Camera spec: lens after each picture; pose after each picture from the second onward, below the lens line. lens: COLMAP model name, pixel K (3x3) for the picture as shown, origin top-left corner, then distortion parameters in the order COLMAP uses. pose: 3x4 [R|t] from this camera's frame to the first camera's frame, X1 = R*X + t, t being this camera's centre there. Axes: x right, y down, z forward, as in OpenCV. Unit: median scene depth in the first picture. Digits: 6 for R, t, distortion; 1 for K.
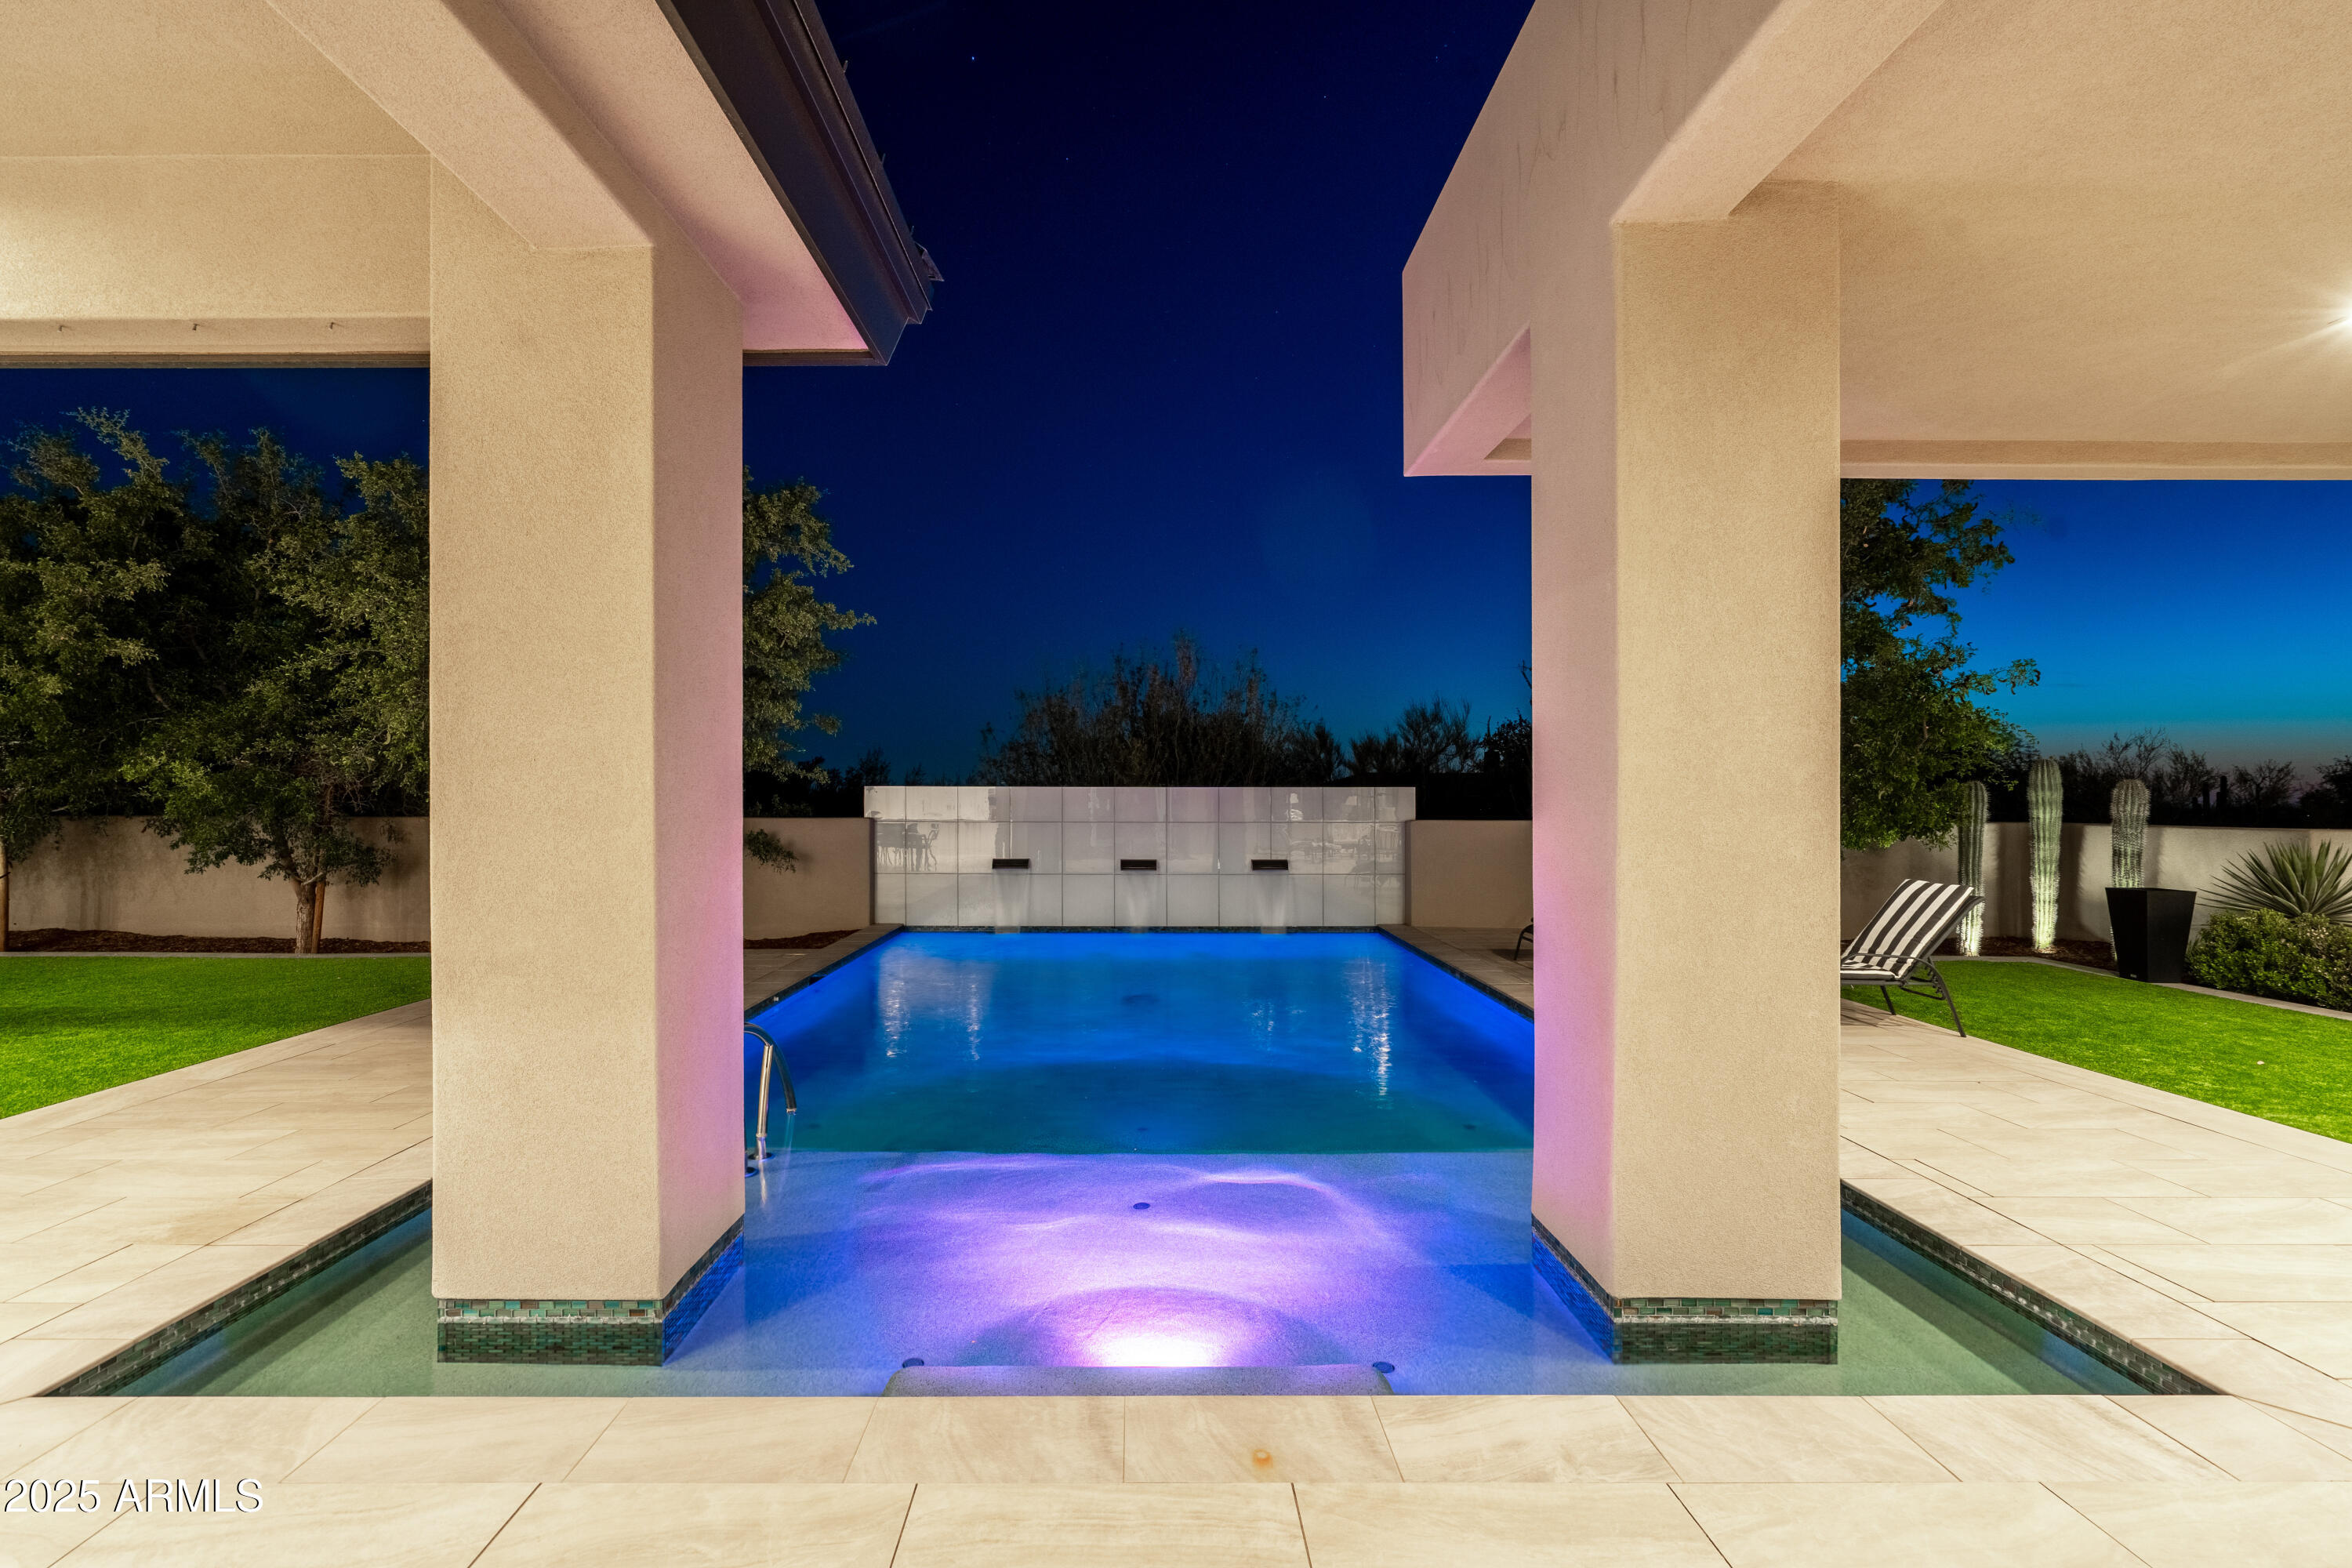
lens RADIAL K [[1055.0, 0, 1140.9], [0, 1055.0, 784.0], [0, 0, 1]] dist [0.001163, 0.000169]
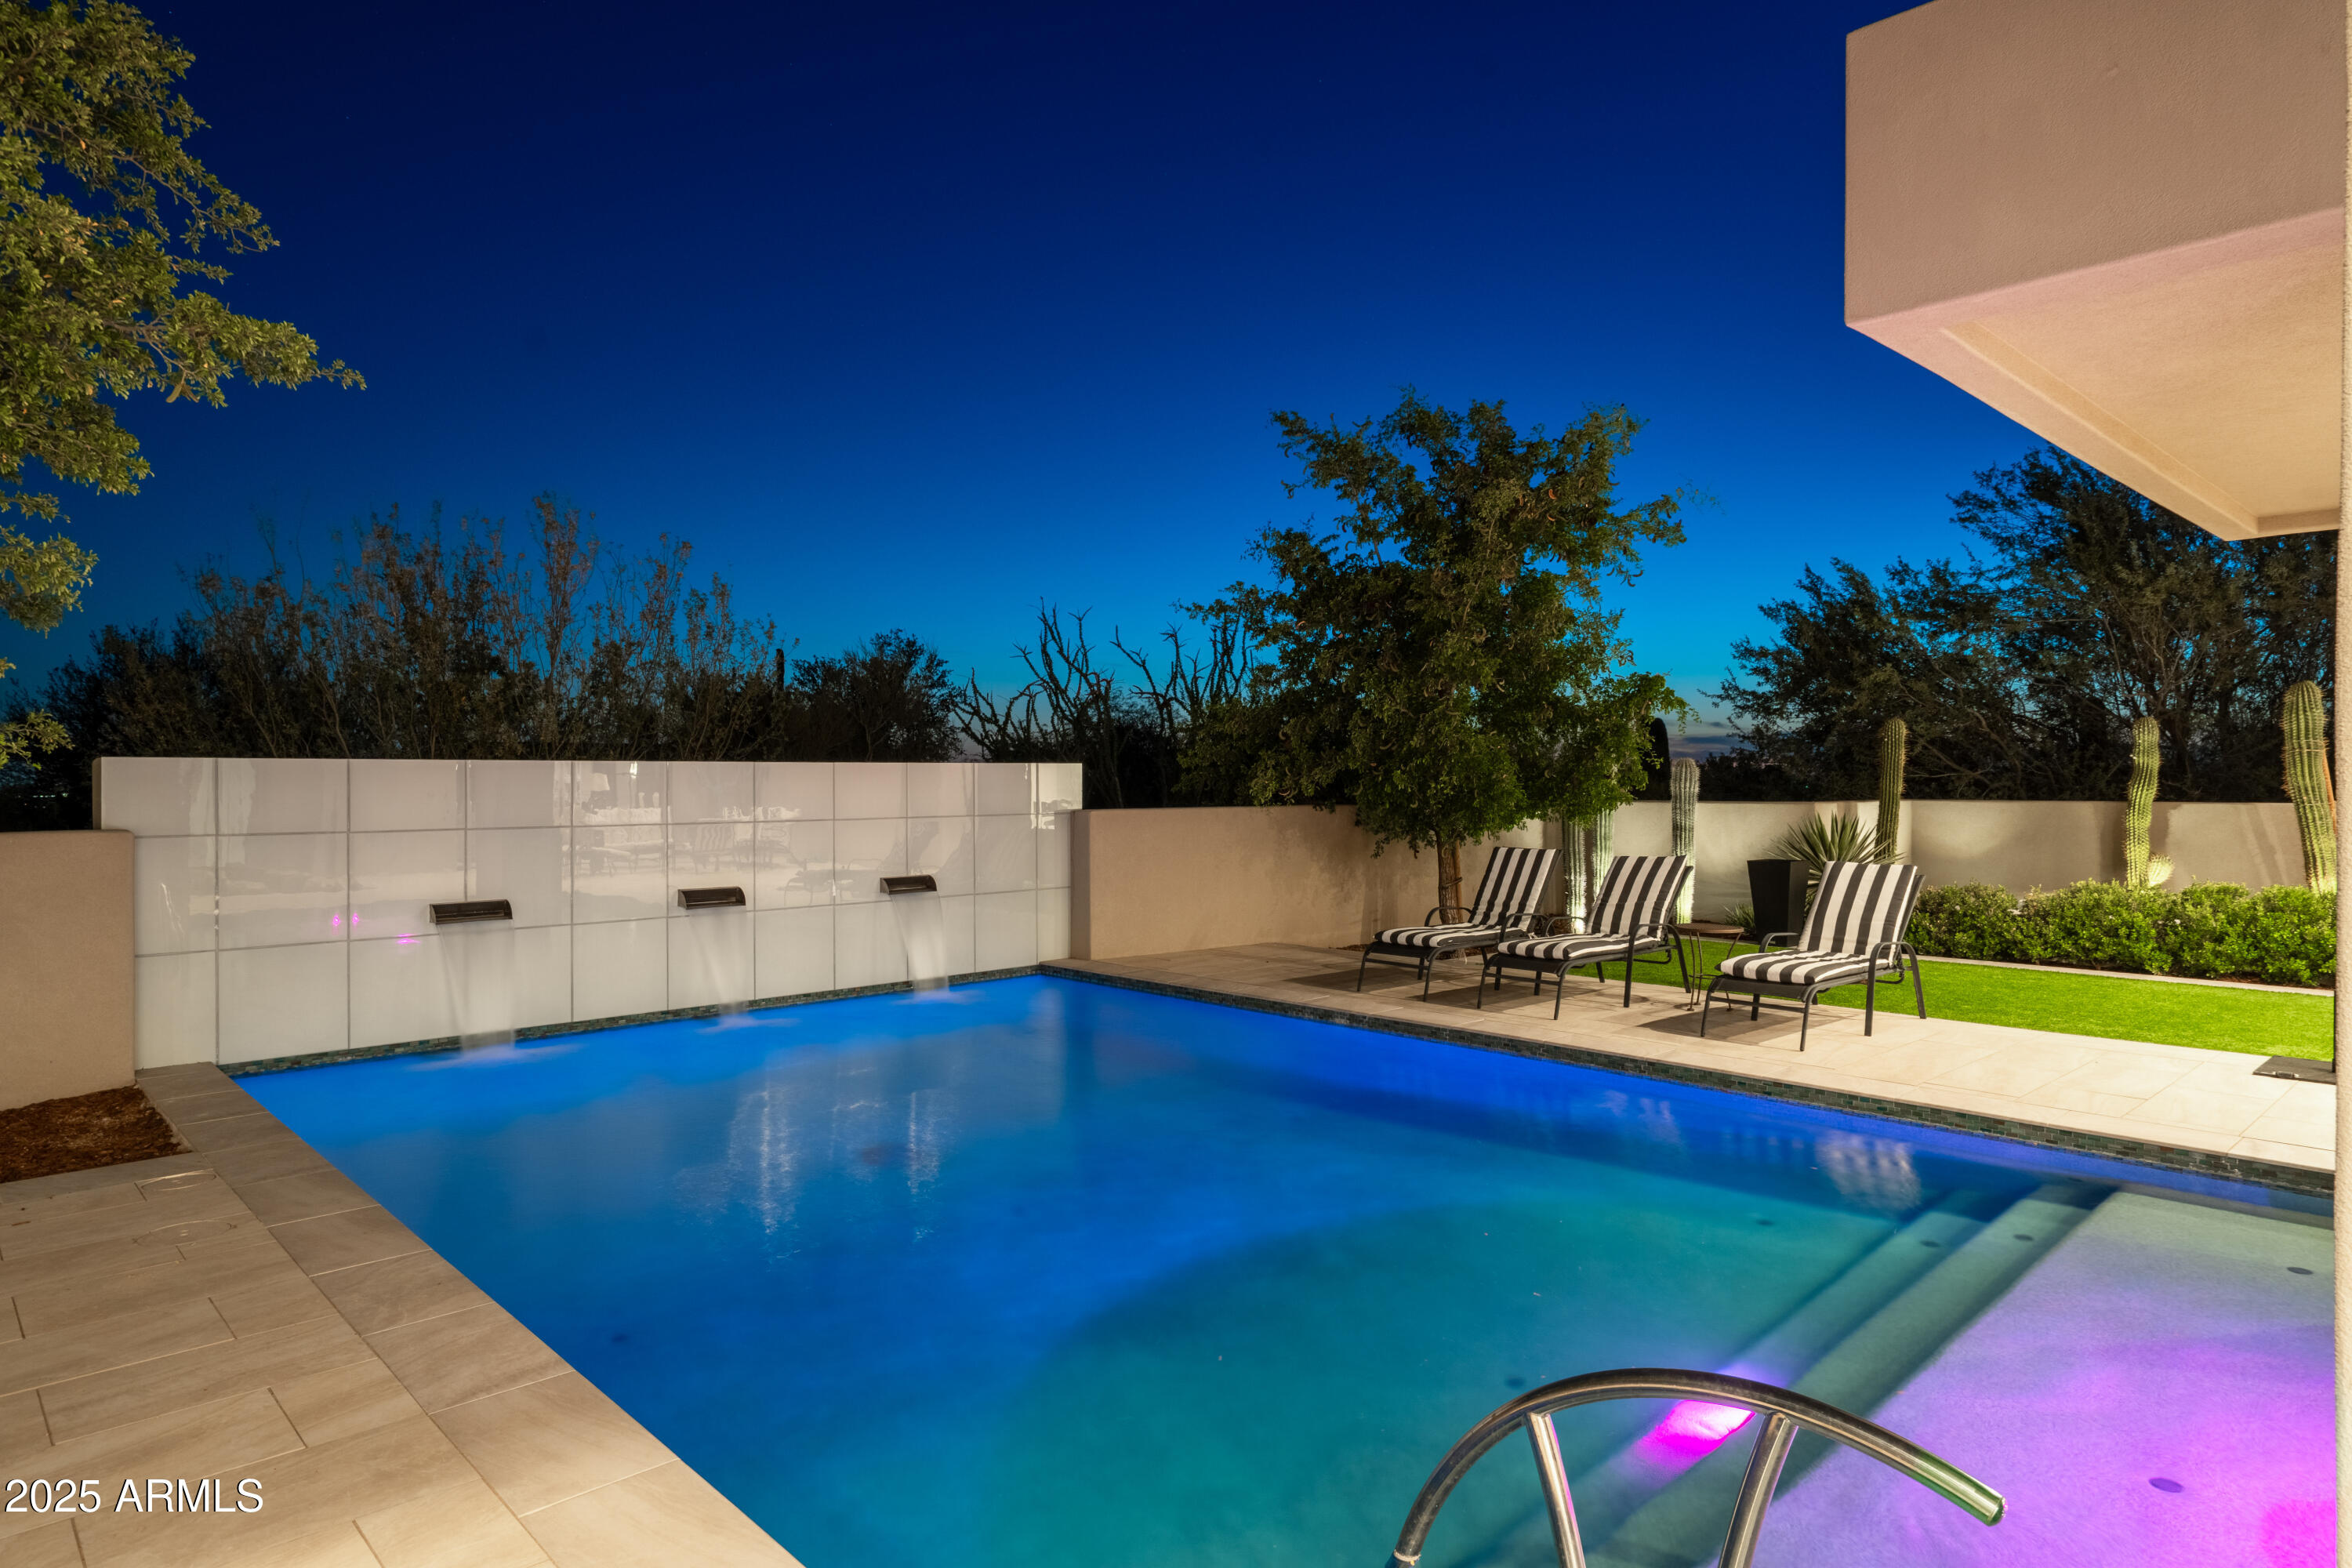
lens RADIAL K [[1365.4, 0, 1176.0], [0, 1365.4, 784.0], [0, 0, 1]] dist [-0.001289, 0.000336]
pose [[0.731425, -0.007907, 0.681876, -0.321617], [-0.006082, 0.999817, 0.018118, 0.000085], [-0.681894, -0.017399, 0.731244, 0.288291]]
